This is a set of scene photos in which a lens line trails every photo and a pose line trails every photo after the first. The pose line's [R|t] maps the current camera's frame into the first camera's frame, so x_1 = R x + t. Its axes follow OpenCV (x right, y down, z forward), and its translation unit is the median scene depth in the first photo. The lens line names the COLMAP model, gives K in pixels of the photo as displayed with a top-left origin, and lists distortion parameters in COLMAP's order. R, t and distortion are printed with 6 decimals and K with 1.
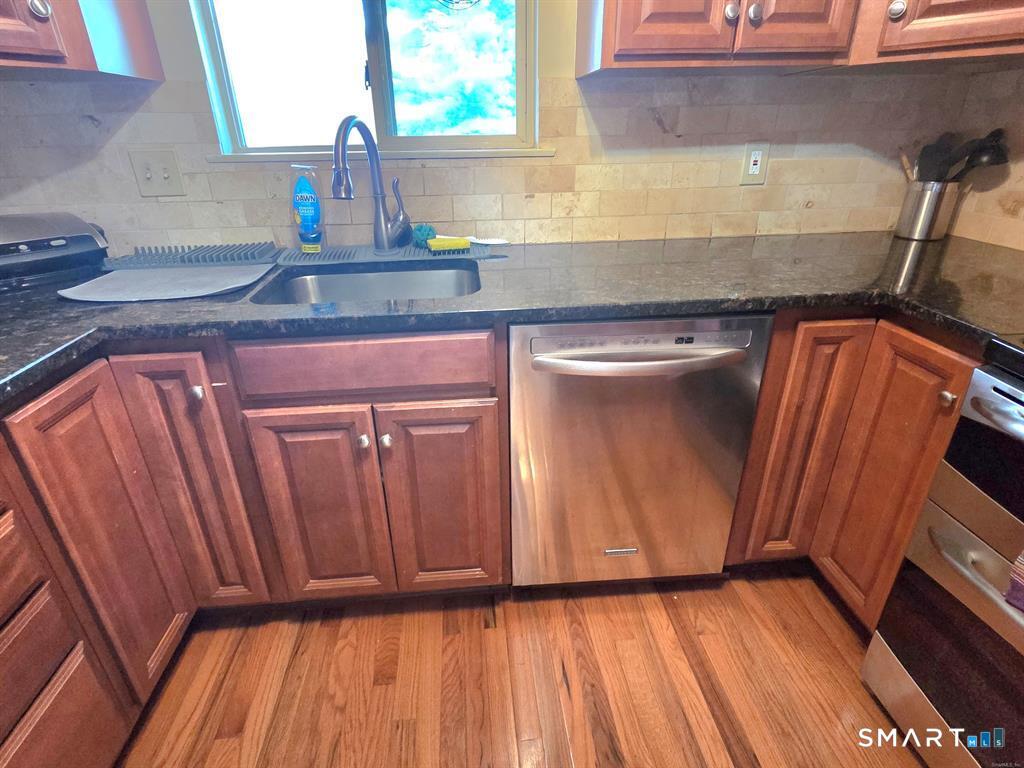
lens RADIAL K [[531.3, 0, 511.4], [0, 531.3, 377.8], [0, 0, 1]] dist [0.006157, 0.000982]
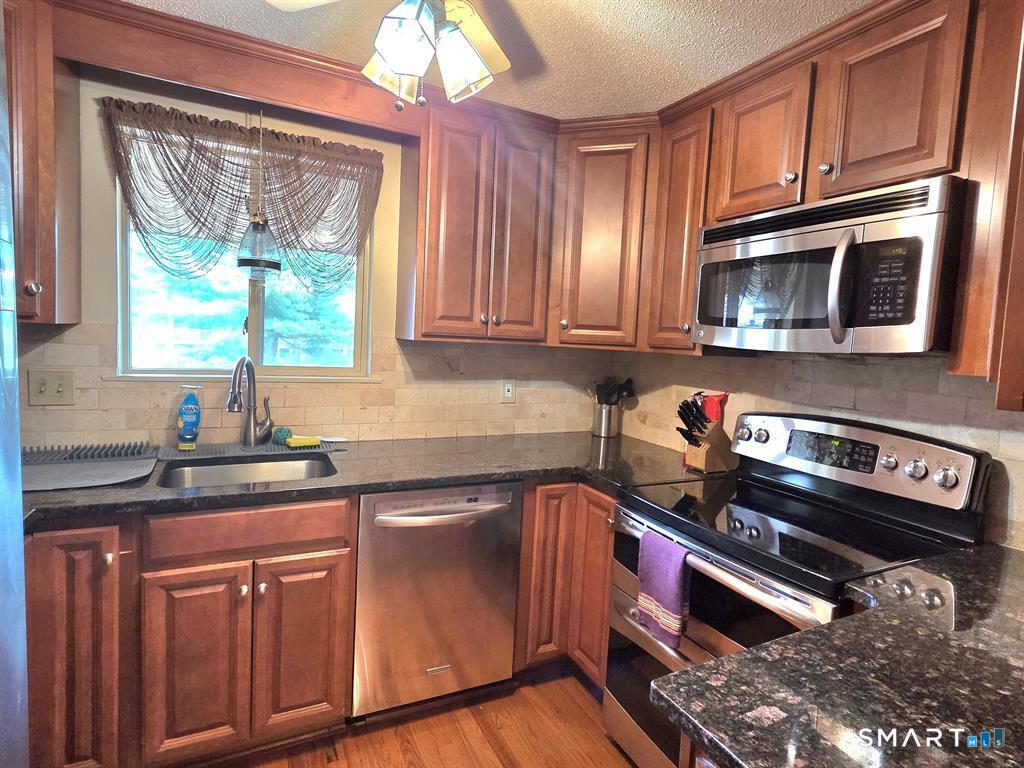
lens RADIAL K [[531.3, 0, 511.4], [0, 531.3, 377.8], [0, 0, 1]] dist [0.006157, 0.000982]
pose [[0.930691, 0.035235, 0.364105, -0.140048], [0.094218, 0.938680, -0.331667, 0.109476], [-0.353465, 0.342984, 0.870301, -0.486917]]
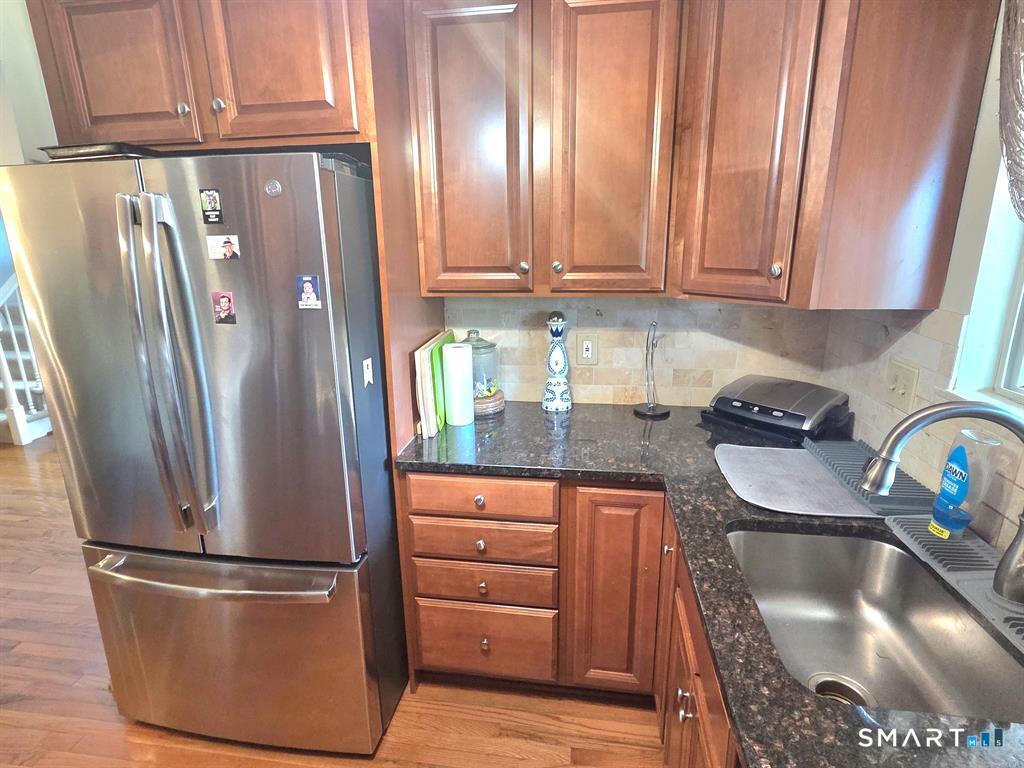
lens RADIAL K [[531.3, 0, 511.4], [0, 531.3, 377.8], [0, 0, 1]] dist [0.006157, 0.000982]
pose [[-0.240068, 0.266012, -0.933598, 0.441609], [-0.397723, 0.850349, 0.344563, -0.472611], [0.885542, 0.454031, -0.098342, 0.477294]]
